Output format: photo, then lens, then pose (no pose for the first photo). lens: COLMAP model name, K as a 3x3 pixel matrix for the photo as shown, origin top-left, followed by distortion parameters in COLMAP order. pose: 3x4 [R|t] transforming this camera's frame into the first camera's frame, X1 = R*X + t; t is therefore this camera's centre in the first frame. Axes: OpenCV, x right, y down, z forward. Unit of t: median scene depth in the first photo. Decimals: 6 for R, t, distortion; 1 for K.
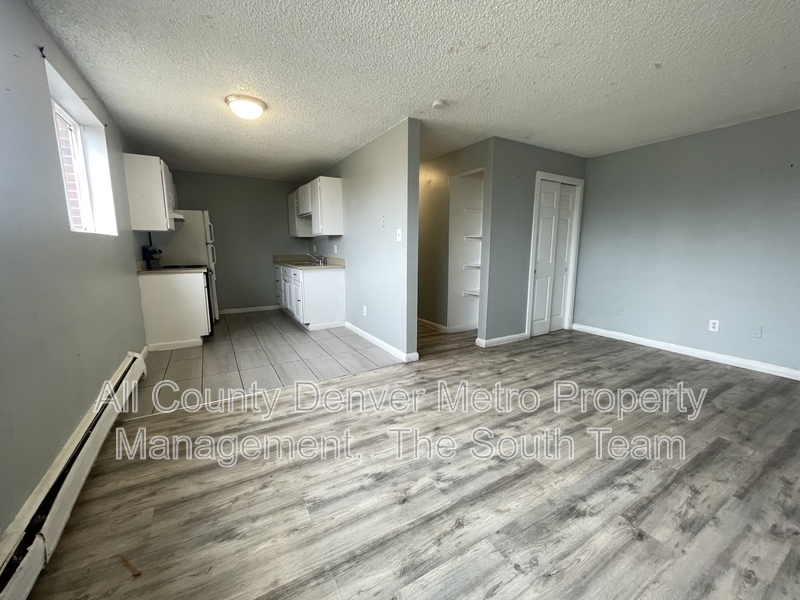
lens RADIAL K [[325.9, 0, 401.1], [0, 325.9, 297.9], [0, 0, 1]] dist [-0.000710, 0.000010]
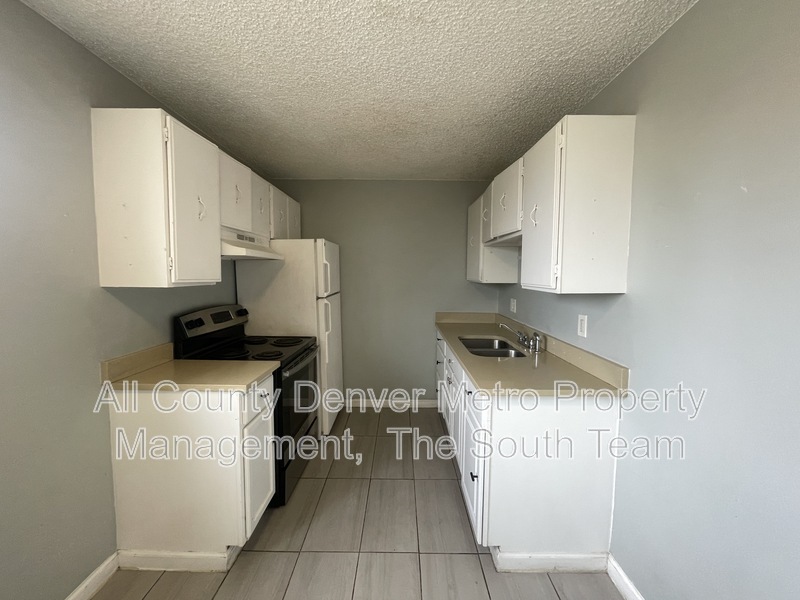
lens RADIAL K [[325.9, 0, 401.1], [0, 325.9, 297.9], [0, 0, 1]] dist [-0.000710, 0.000010]
pose [[0.860532, 0.044655, -0.507436, -0.227439], [-0.084685, 0.994829, -0.056067, -0.170417], [0.502308, 0.091219, 0.859864, 0.688374]]
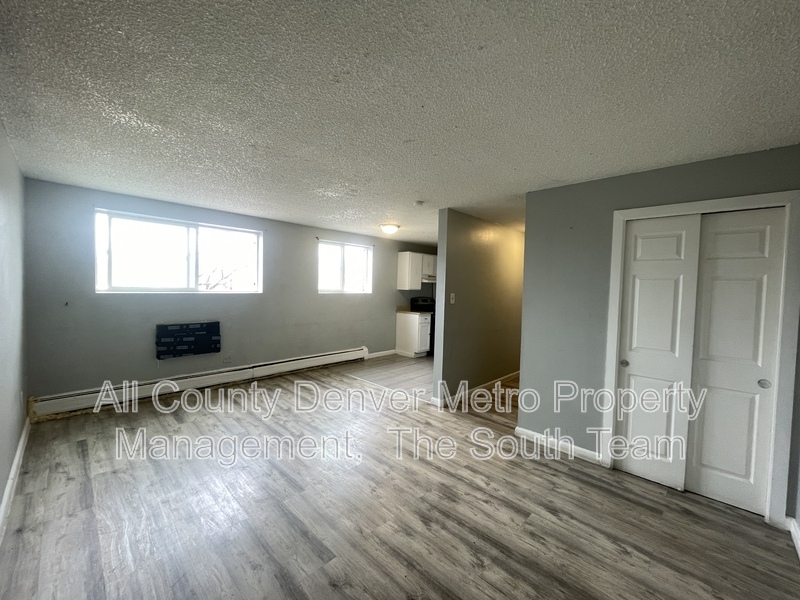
lens RADIAL K [[325.9, 0, 401.1], [0, 325.9, 297.9], [0, 0, 1]] dist [-0.000710, 0.000010]
pose [[0.264733, 0.042437, -0.963388, 0.906522], [-0.174766, 0.984599, -0.004653, -0.127928], [0.948353, 0.169599, 0.268072, 0.412313]]
